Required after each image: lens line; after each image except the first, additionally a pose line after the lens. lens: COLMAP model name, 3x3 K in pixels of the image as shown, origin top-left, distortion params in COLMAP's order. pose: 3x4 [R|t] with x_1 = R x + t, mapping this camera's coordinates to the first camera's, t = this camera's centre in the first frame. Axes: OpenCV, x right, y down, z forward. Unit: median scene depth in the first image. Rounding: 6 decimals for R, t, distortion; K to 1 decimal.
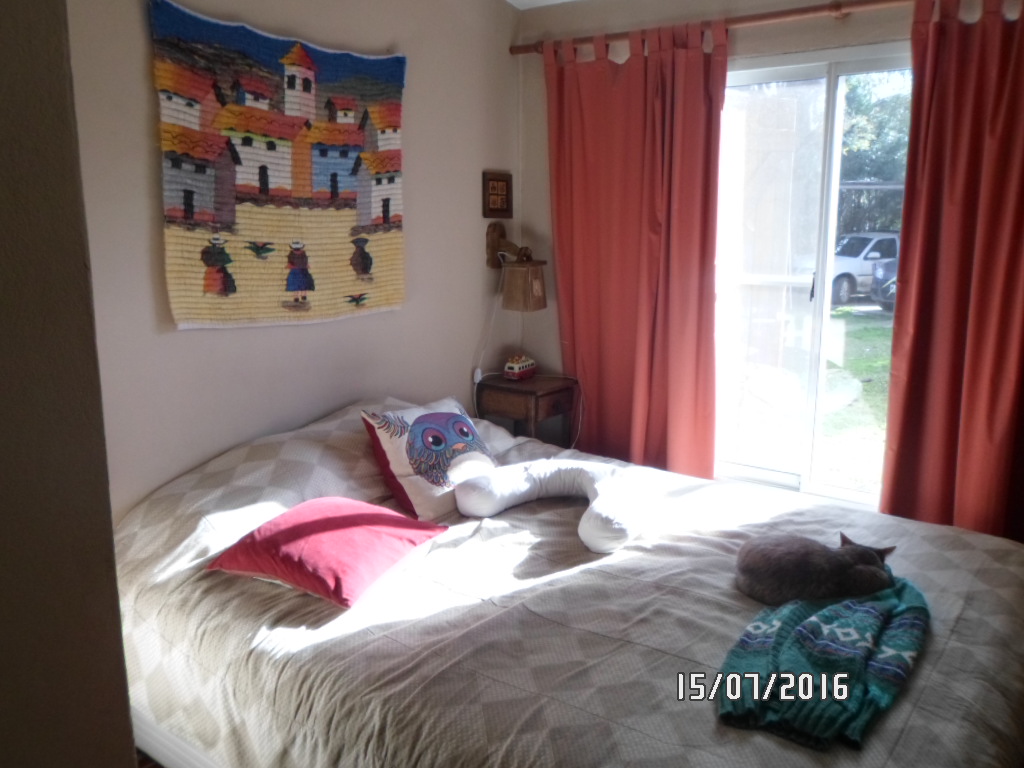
lens RADIAL K [[846.3, 0, 512.0], [0, 846.3, 384.0], [0, 0, 1]] dist [-0.025744, 0.008733]
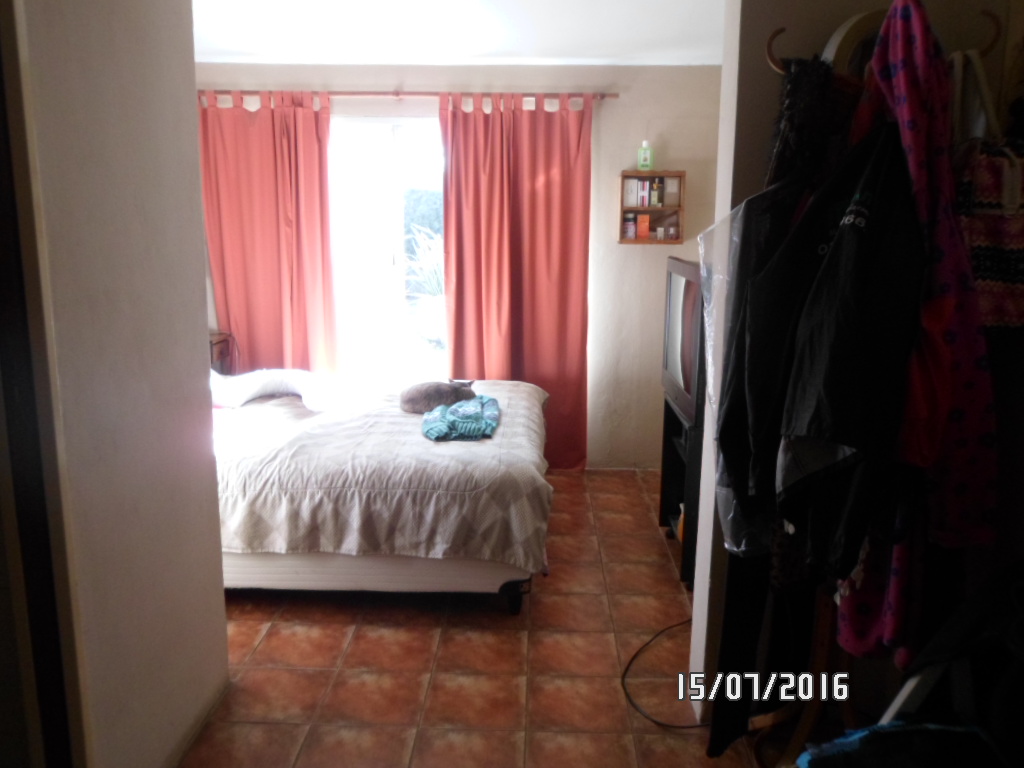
lens RADIAL K [[846.3, 0, 512.0], [0, 846.3, 384.0], [0, 0, 1]] dist [-0.025744, 0.008733]
pose [[0.813220, -0.103994, 0.572589, -0.423283], [0.104402, 0.994012, 0.032256, 0.098036], [-0.572515, 0.033549, 0.819208, -0.475718]]
